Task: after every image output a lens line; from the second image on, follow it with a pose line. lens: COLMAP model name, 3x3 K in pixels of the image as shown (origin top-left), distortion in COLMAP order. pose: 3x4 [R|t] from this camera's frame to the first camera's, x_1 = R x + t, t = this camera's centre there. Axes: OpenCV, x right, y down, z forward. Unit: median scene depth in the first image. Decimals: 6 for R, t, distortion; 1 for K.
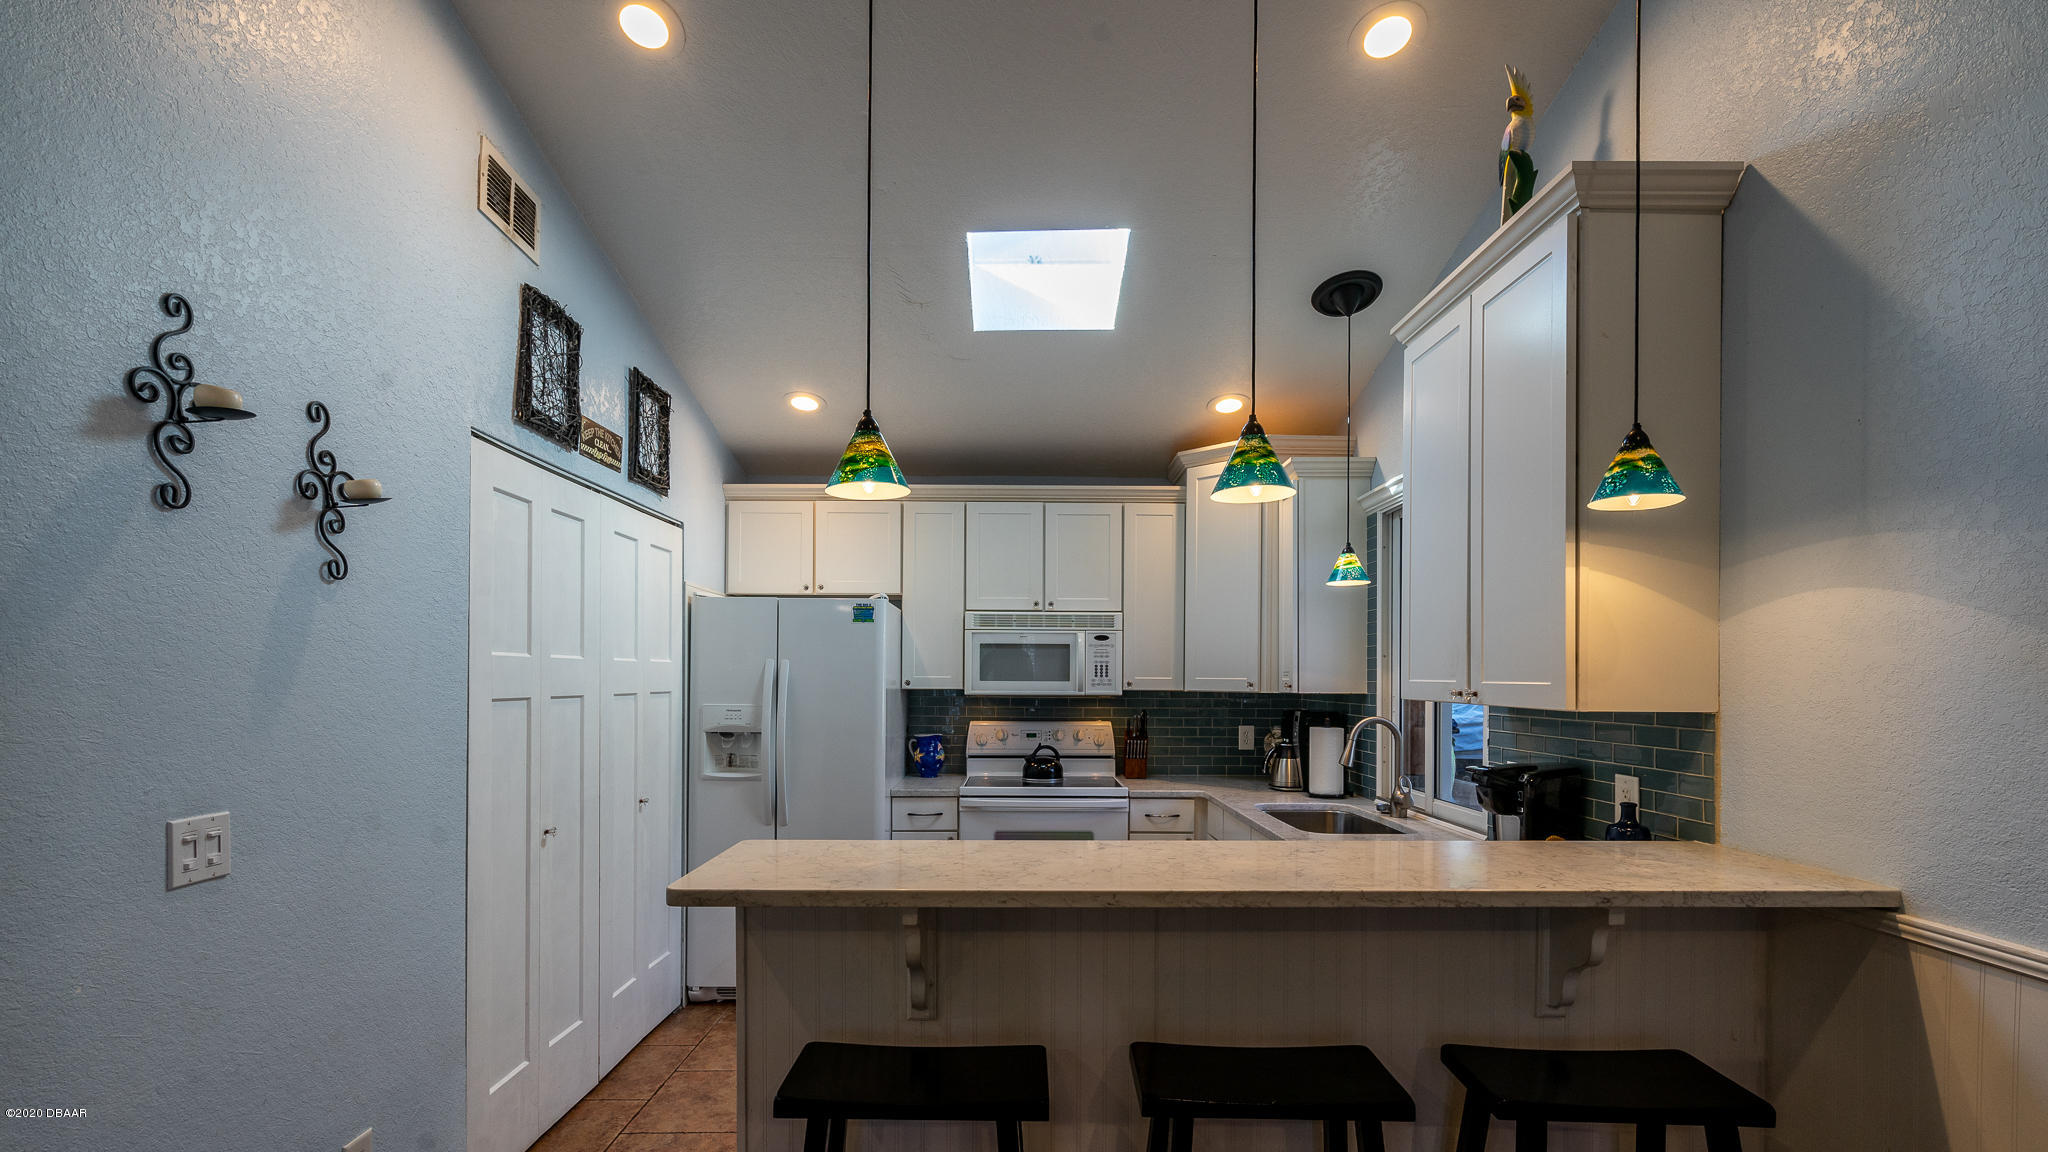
lens RADIAL K [[946.3, 0, 1011.8], [0, 946.3, 673.3], [0, 0, 1]] dist [-0.000609, -0.001241]
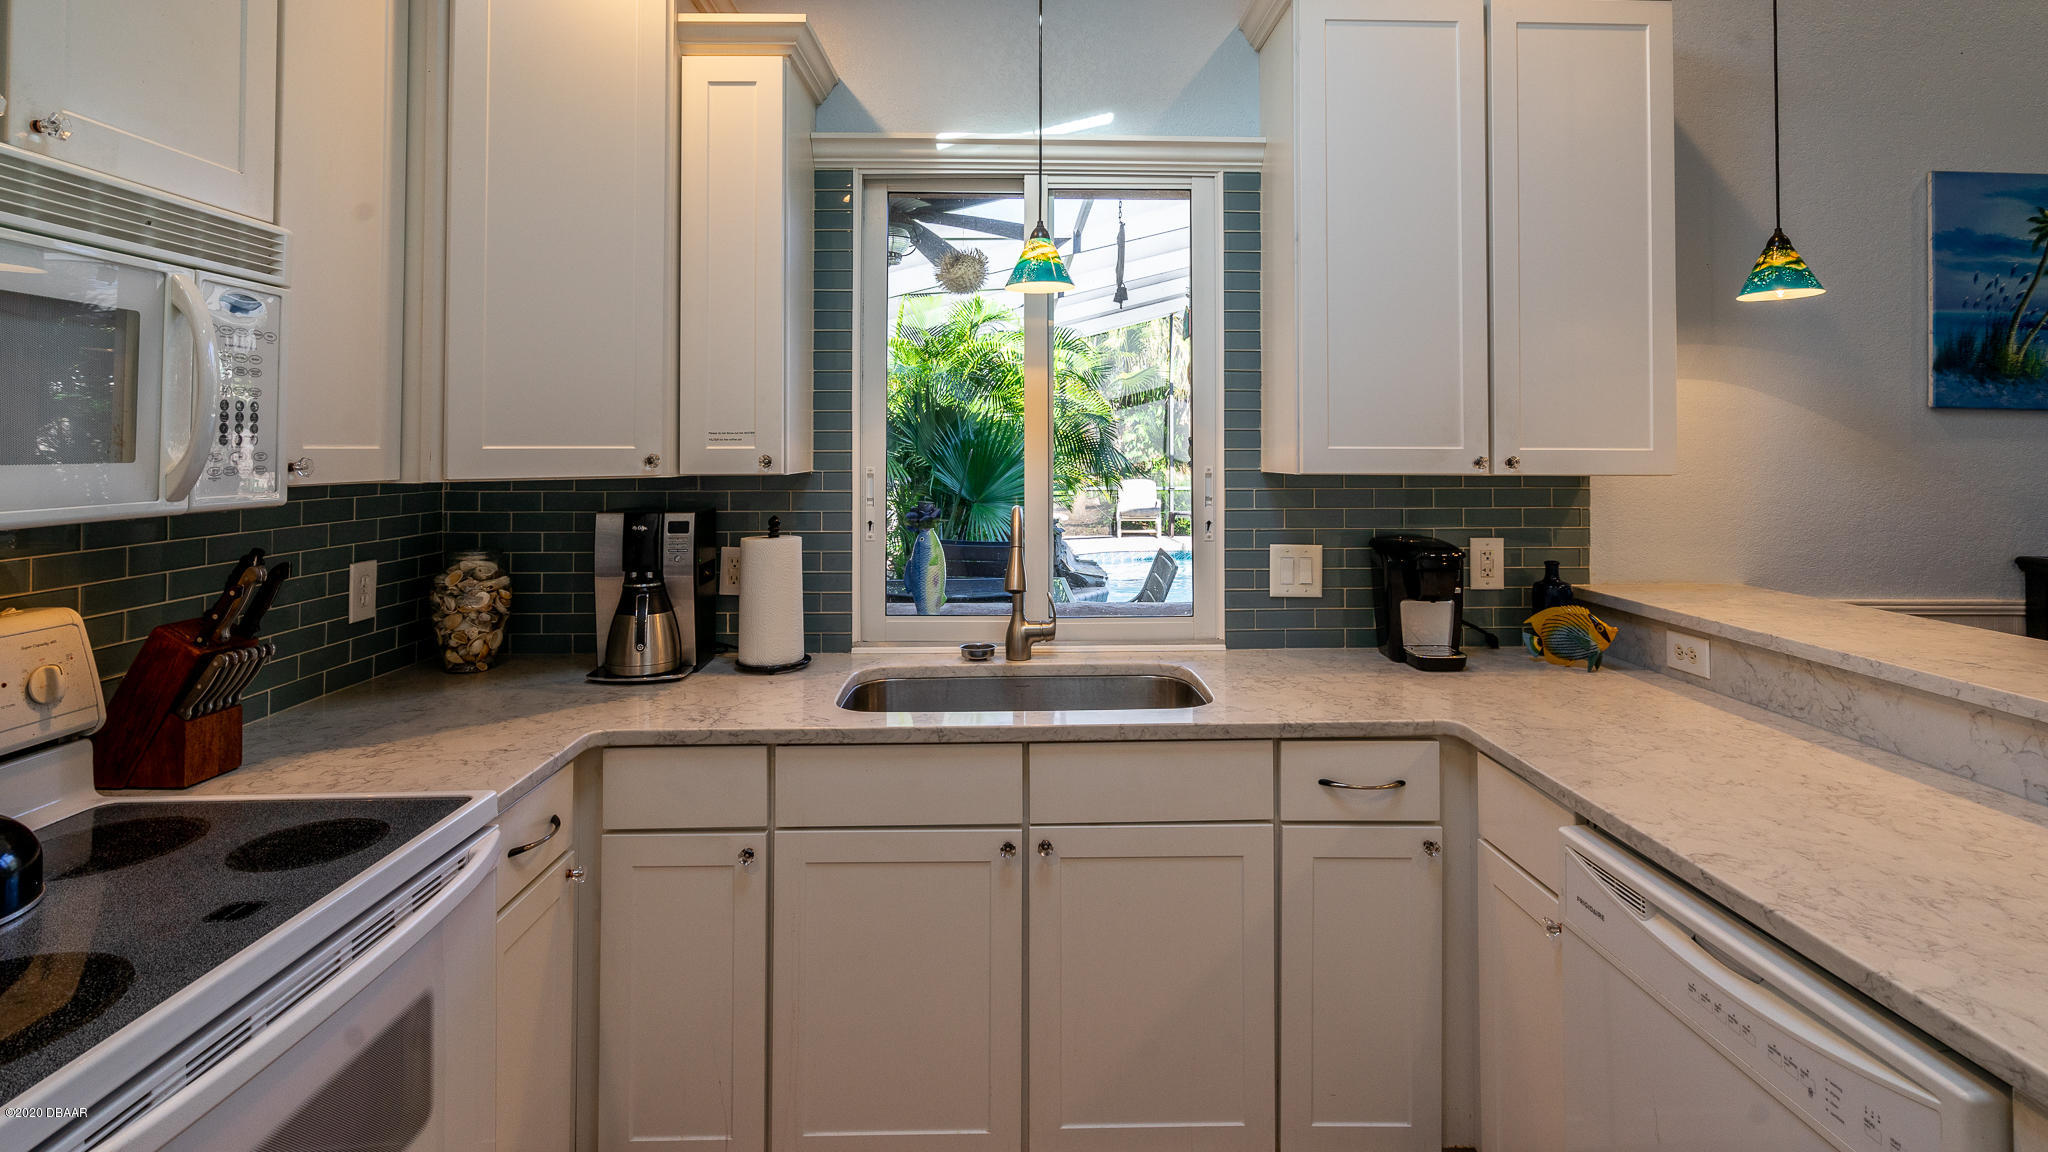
lens RADIAL K [[946.3, 0, 1016.8], [0, 946.3, 430.8], [0, 0, 1]] dist [-0.000609, -0.001241]
pose [[-0.032983, 0.013035, 0.999371, -0.200132], [-0.003672, 0.999907, -0.013163, 0.003061], [-0.999449, -0.004104, -0.032932, 0.828636]]
